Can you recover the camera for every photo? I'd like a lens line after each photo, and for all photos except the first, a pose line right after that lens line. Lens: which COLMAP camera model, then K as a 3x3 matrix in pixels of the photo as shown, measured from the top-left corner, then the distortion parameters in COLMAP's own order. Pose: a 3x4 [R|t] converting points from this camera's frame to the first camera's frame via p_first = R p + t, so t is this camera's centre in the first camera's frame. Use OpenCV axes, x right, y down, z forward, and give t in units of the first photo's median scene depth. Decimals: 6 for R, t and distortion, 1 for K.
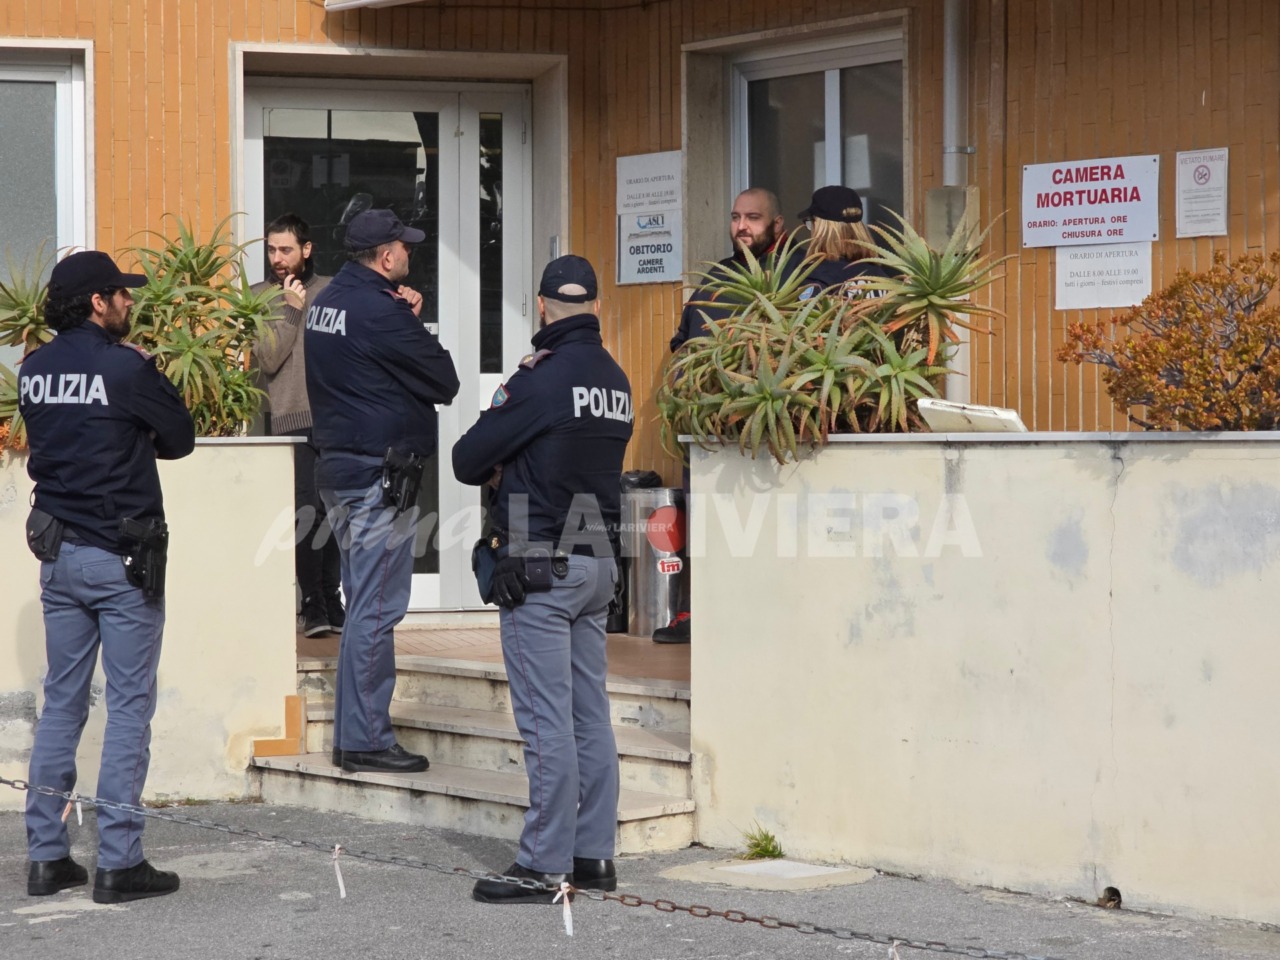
lens RADIAL K [[2826.2, 0, 640.3], [0, 2826.2, 479.2], [0, 0, 1]] dist [0.069632, 0.000000]
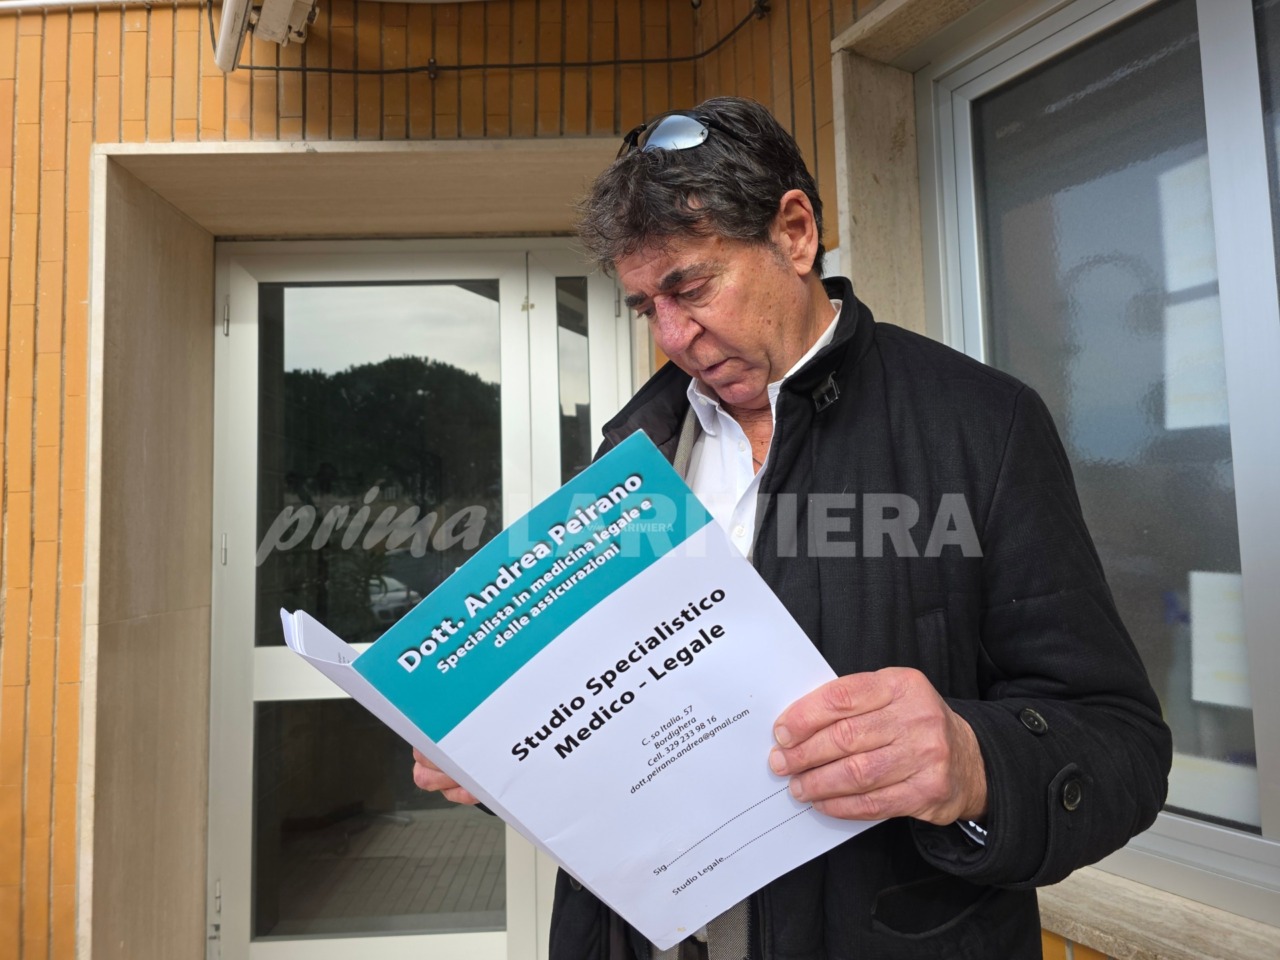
lens RADIAL K [[862.9, 0, 640.0], [0, 862.9, 484.3], [0, 0, 1]] dist [0.002055, 0.000043]
pose [[0.973194, -0.043445, -0.225843, 0.012624], [0.022627, 0.995318, -0.093968, -0.058305], [0.228868, 0.086339, 0.969621, 0.839649]]
